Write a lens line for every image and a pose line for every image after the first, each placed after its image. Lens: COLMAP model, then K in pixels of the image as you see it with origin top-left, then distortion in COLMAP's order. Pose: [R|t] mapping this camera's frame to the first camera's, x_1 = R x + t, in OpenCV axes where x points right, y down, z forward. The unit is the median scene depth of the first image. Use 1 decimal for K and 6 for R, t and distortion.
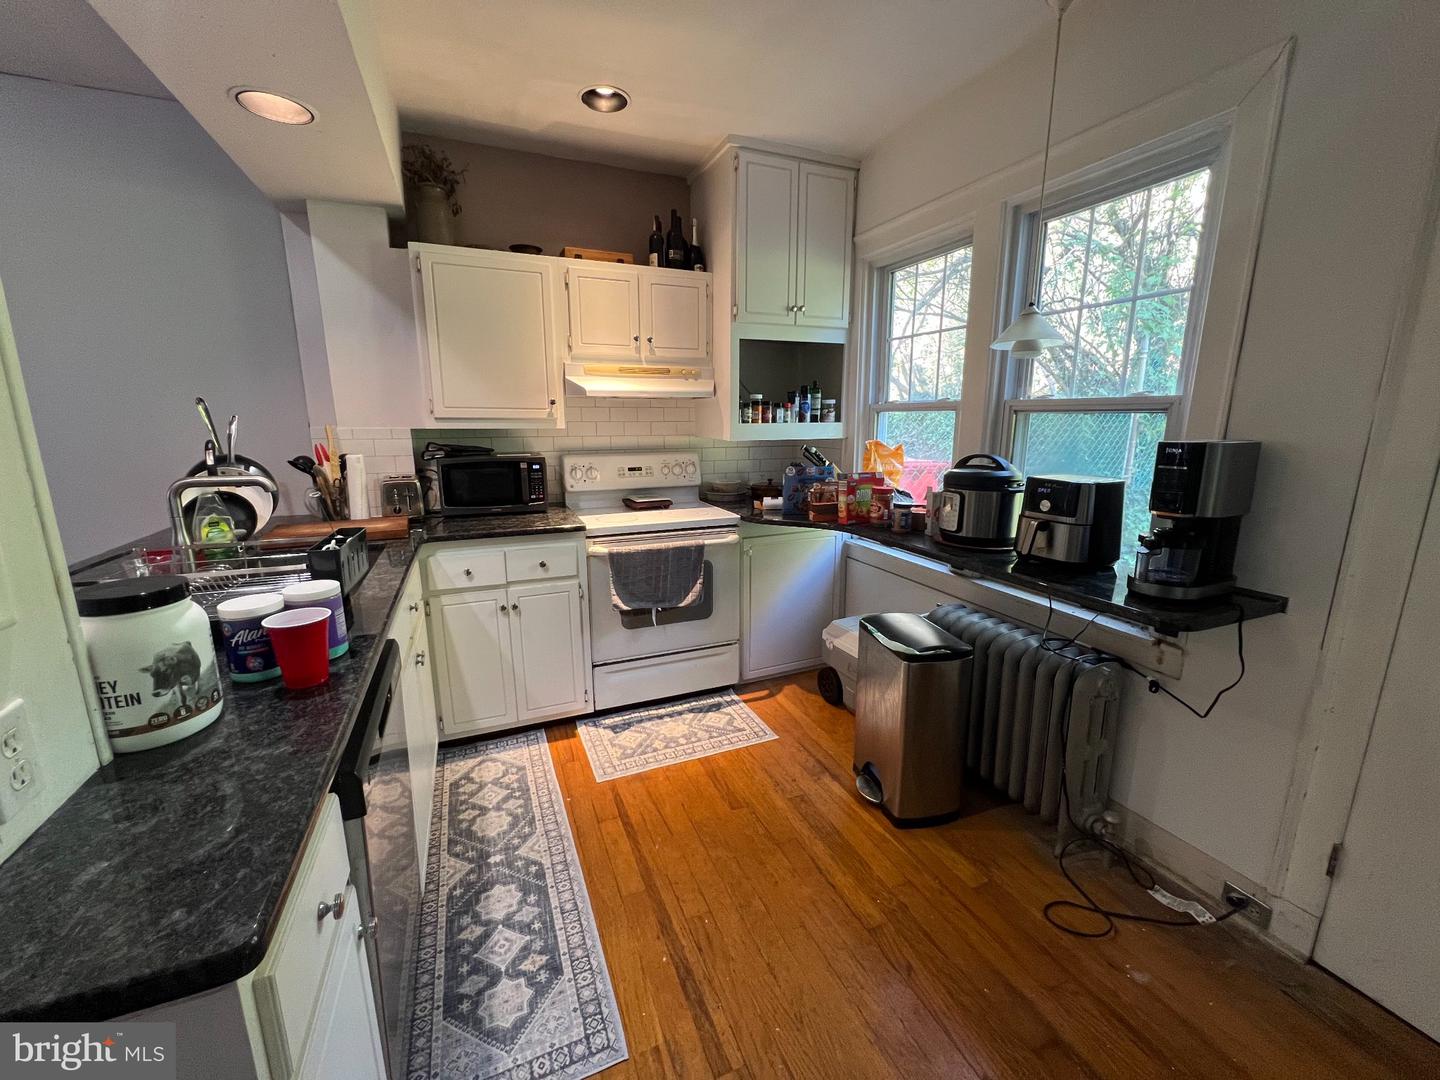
lens RADIAL K [[579.2, 0, 717.6], [0, 579.2, 535.4], [0, 0, 1]] dist [-0.001668, 0.000829]
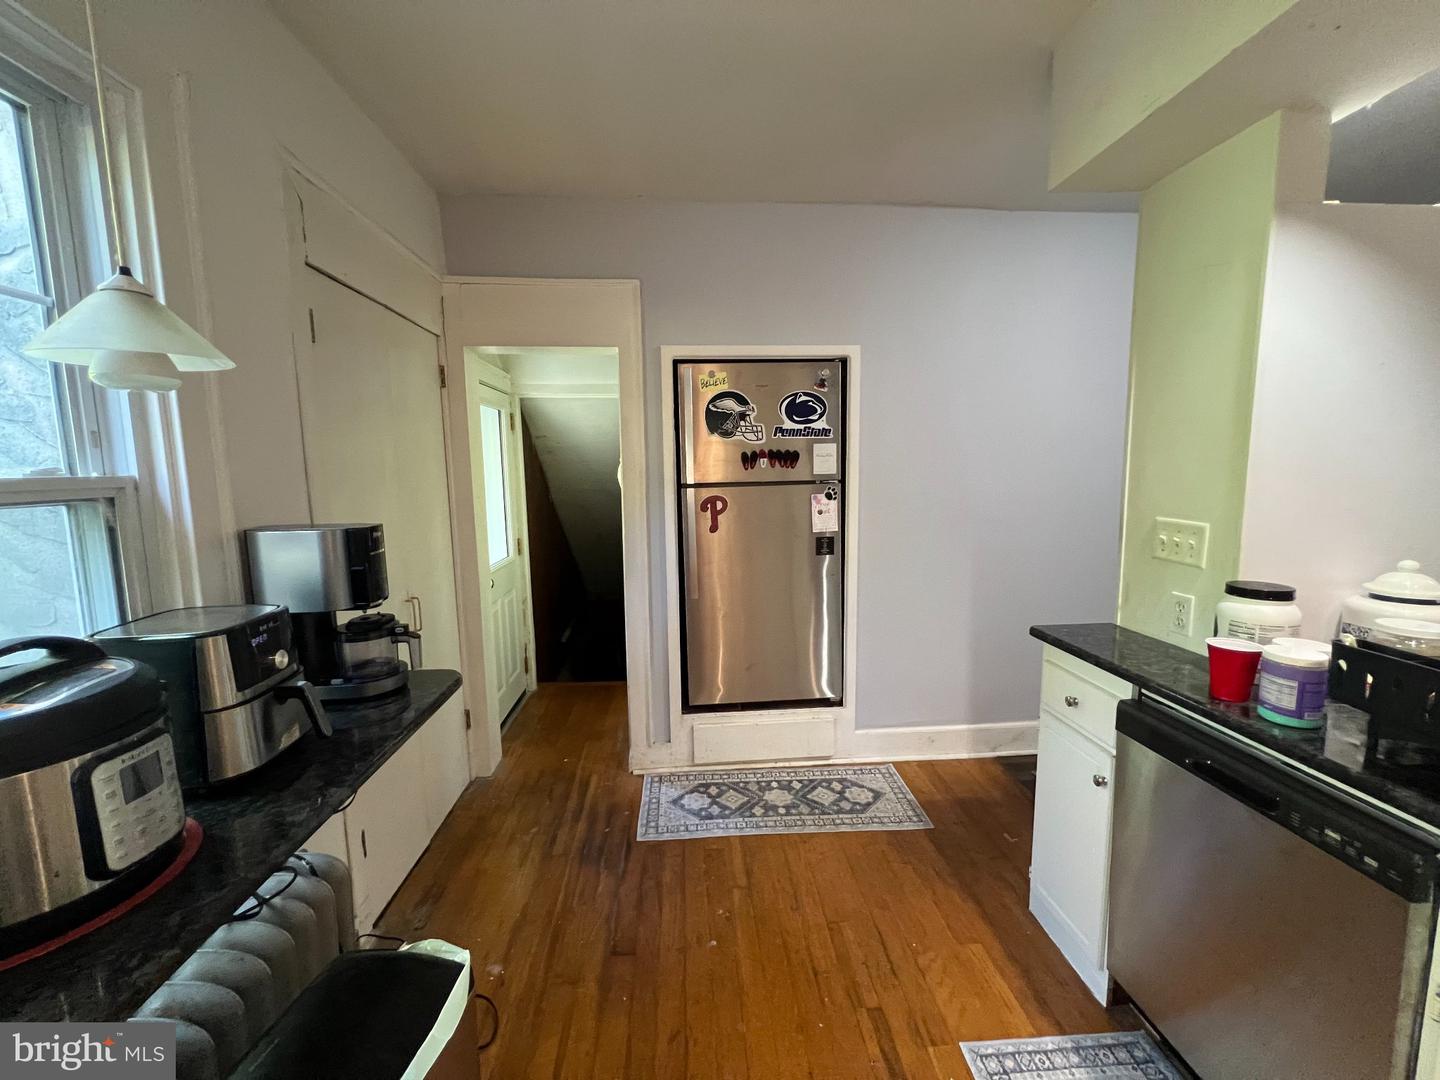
lens RADIAL K [[579.2, 0, 717.6], [0, 579.2, 535.4], [0, 0, 1]] dist [-0.001668, 0.000829]
pose [[-0.945555, -0.024421, 0.324544, -0.022927], [0.080954, 0.948193, 0.307208, -0.199202], [-0.315233, 0.316755, -0.894592, 0.854243]]
